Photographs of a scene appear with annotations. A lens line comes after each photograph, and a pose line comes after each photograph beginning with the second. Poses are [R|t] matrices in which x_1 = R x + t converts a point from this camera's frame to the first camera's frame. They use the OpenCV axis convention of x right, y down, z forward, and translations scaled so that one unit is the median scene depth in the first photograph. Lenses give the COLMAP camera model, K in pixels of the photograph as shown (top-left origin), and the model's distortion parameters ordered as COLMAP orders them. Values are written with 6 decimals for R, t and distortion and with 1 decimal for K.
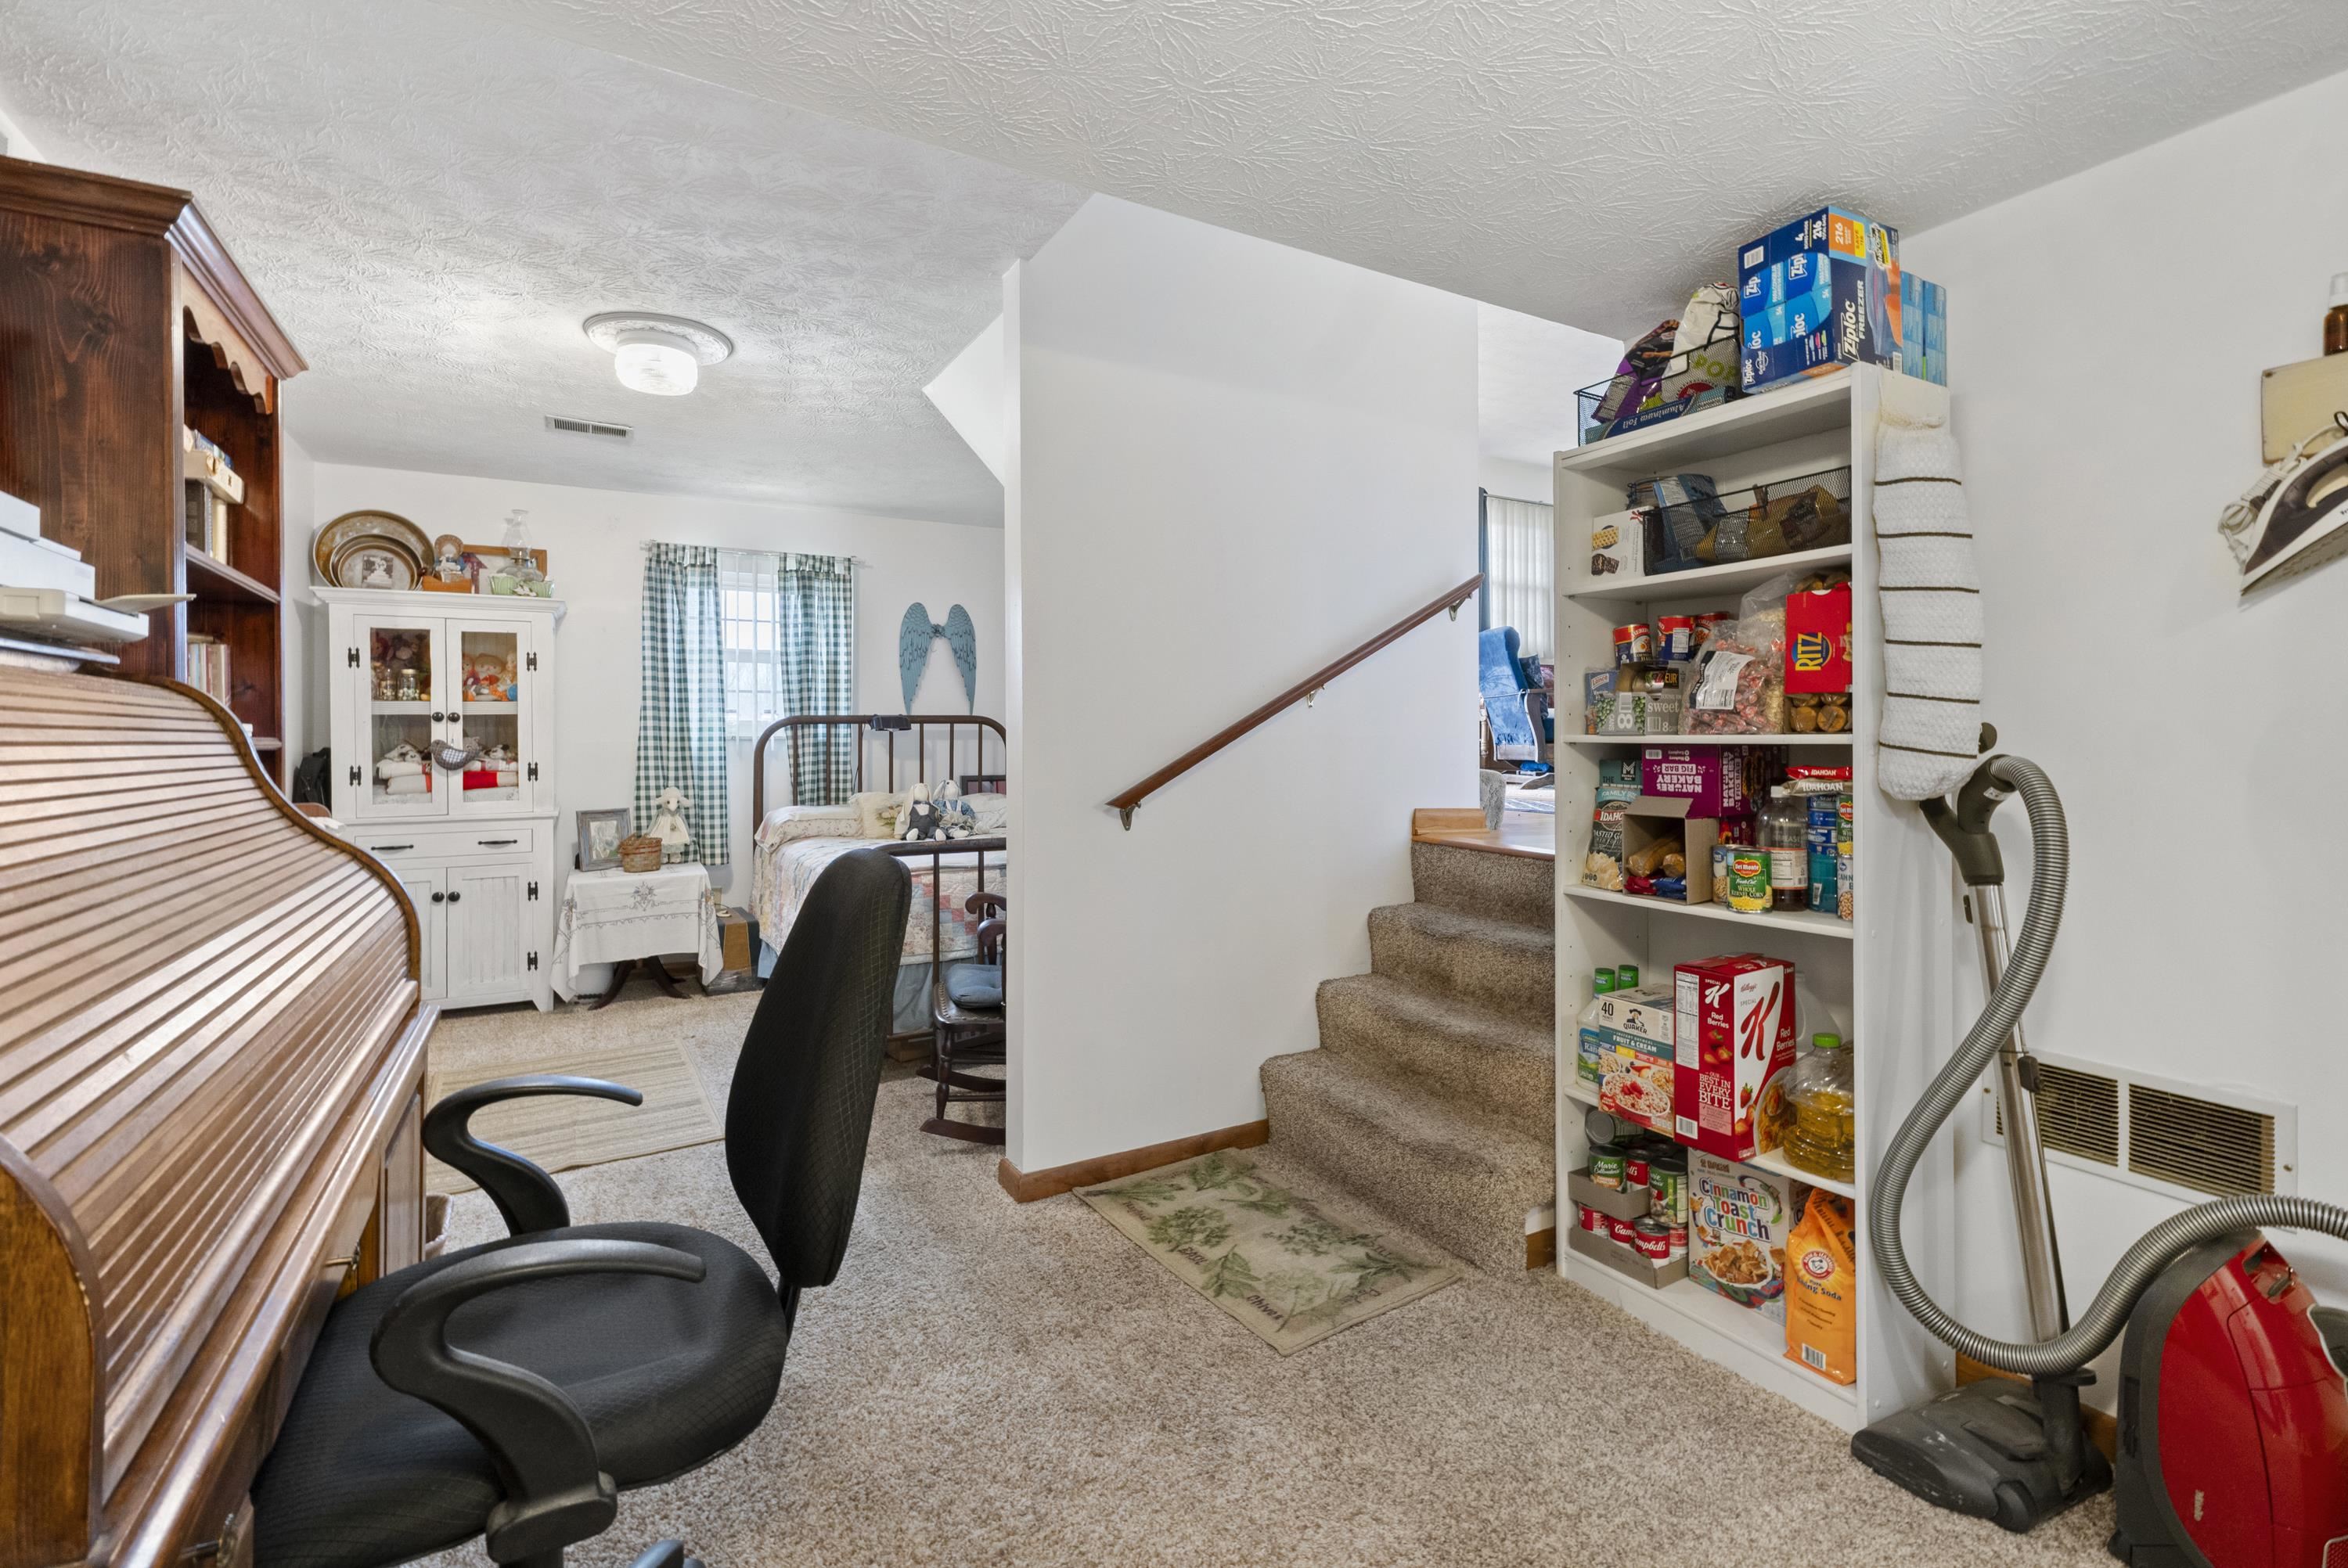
lens RADIAL K [[1016.7, 0, 1143.5], [0, 1016.7, 743.7], [0, 0, 1]] dist [0.021302, 0.001224]
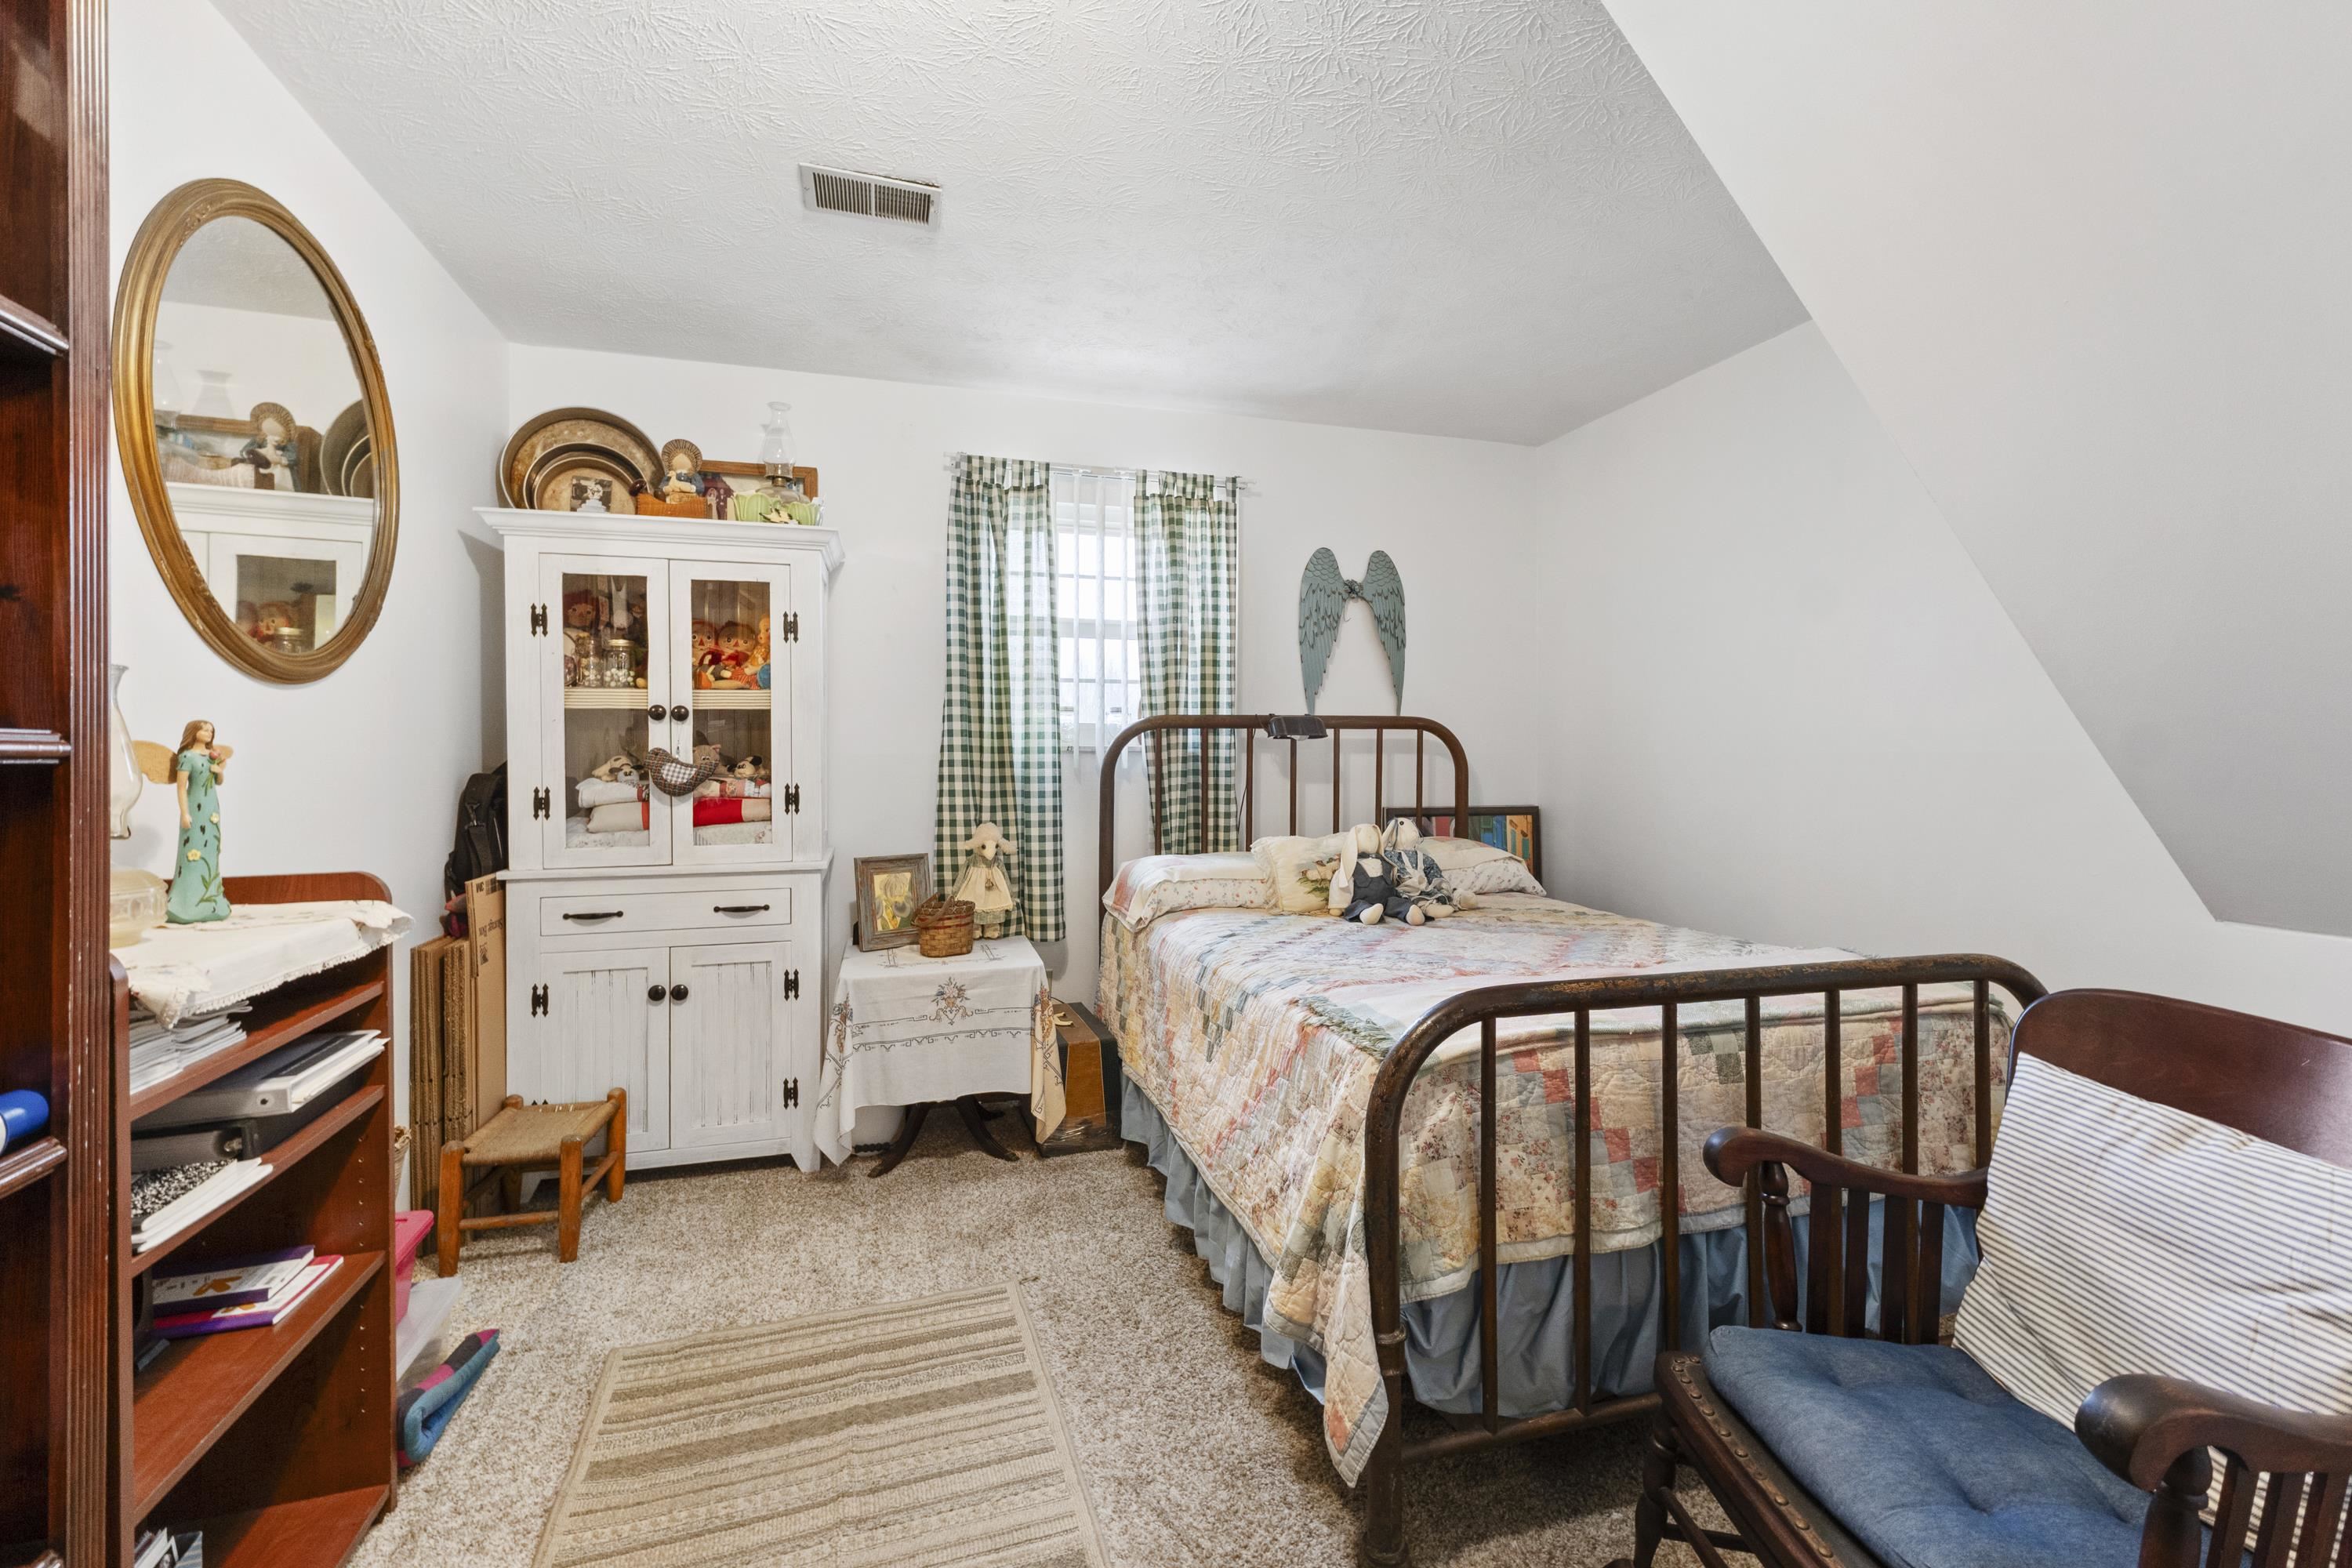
lens RADIAL K [[1013.2, 0, 1188.5], [0, 1013.2, 769.1], [0, 0, 1]] dist [0.015002, 0.000018]
pose [[0.979103, 0.007285, -0.203233, -0.207768], [-0.005780, 0.999951, 0.007999, 0.002093], [0.203281, -0.006657, 0.979098, 0.397671]]
